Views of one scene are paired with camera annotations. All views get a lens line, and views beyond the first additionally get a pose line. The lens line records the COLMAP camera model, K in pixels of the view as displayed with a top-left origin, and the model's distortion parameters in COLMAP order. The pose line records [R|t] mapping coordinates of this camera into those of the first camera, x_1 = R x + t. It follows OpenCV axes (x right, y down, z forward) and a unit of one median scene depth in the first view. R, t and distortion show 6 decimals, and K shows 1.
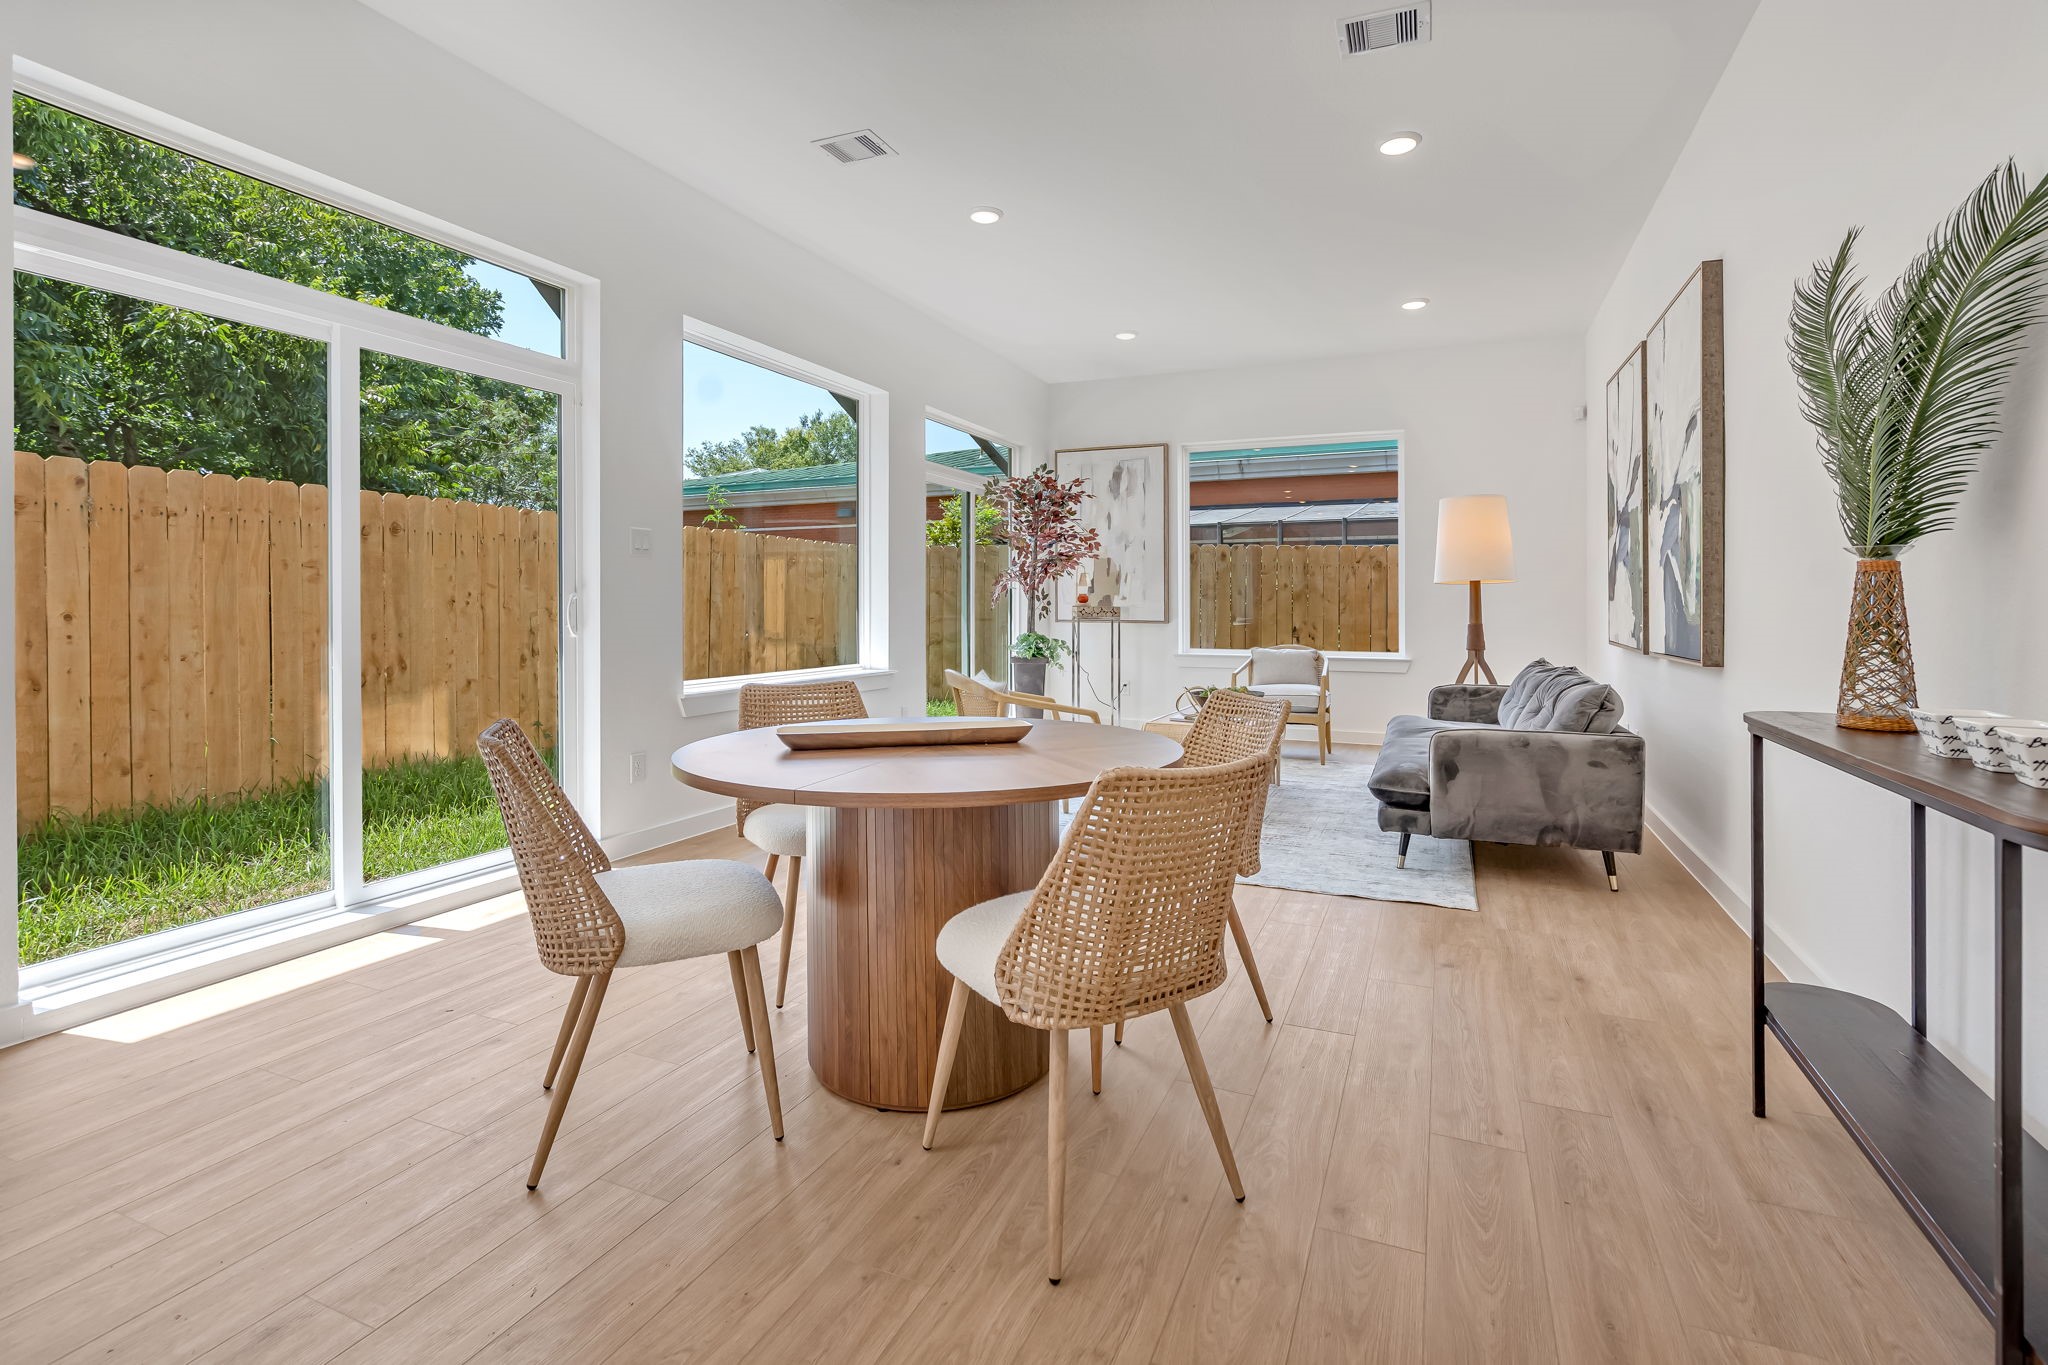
lens RADIAL K [[967.4, 0, 1021.4], [0, 967.4, 627.3], [0, 0, 1]] dist [0.018968, -0.008365]
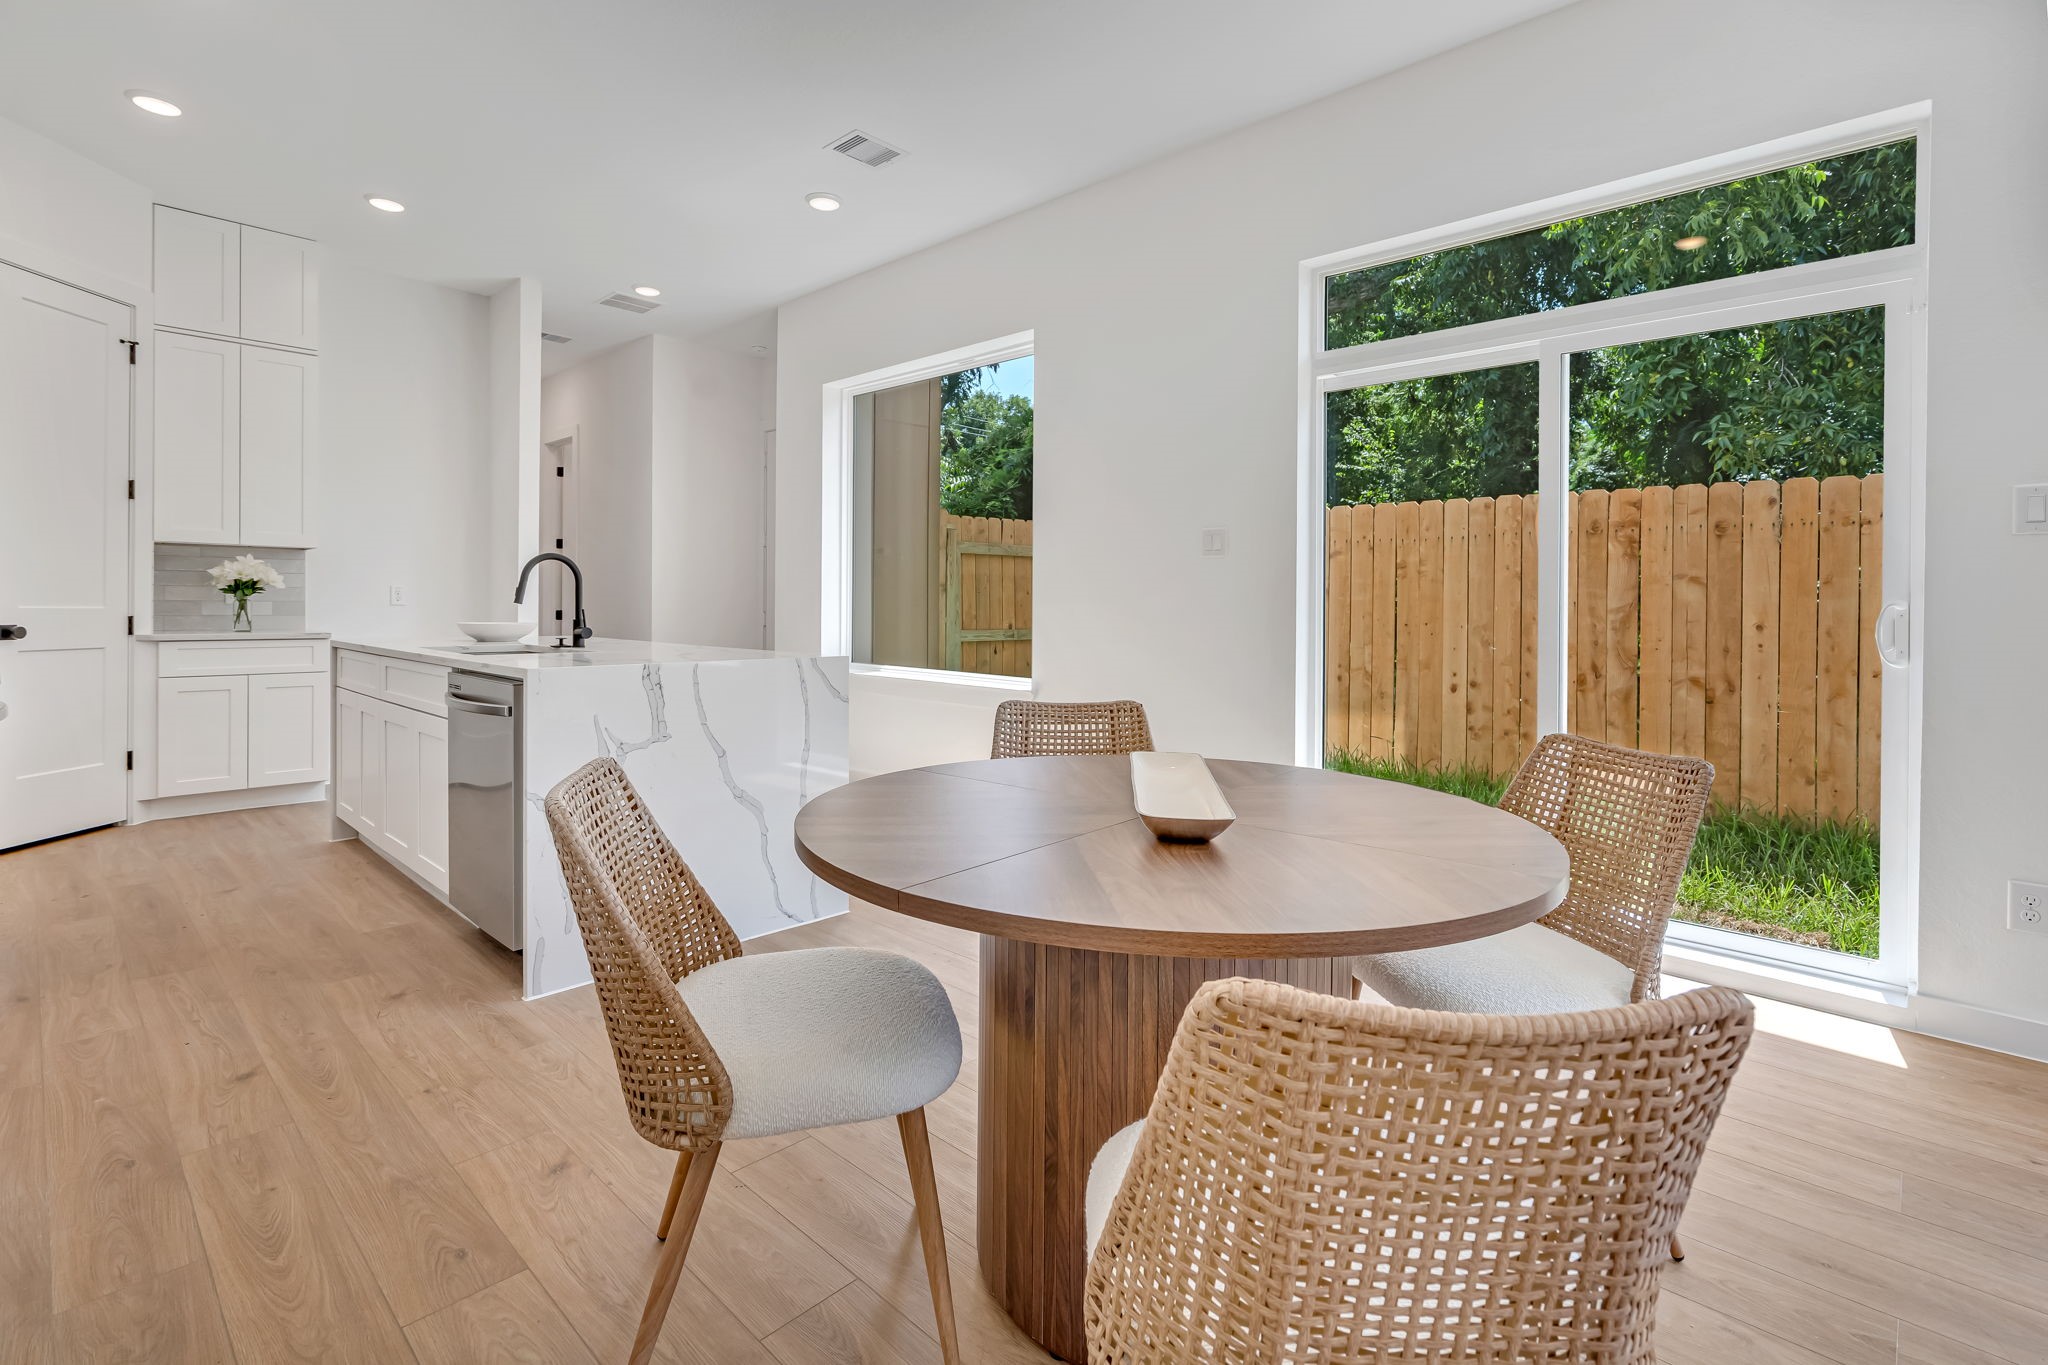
lens RADIAL K [[940.5, 0, 1018.7], [0, 940.5, 606.5], [0, 0, 1]] dist [-0.001041, -0.000453]
pose [[-0.345584, -0.006802, -0.938363, 0.294419], [-0.039444, 0.999195, 0.007284, -0.008370], [0.937558, 0.039530, -0.345574, 0.584386]]
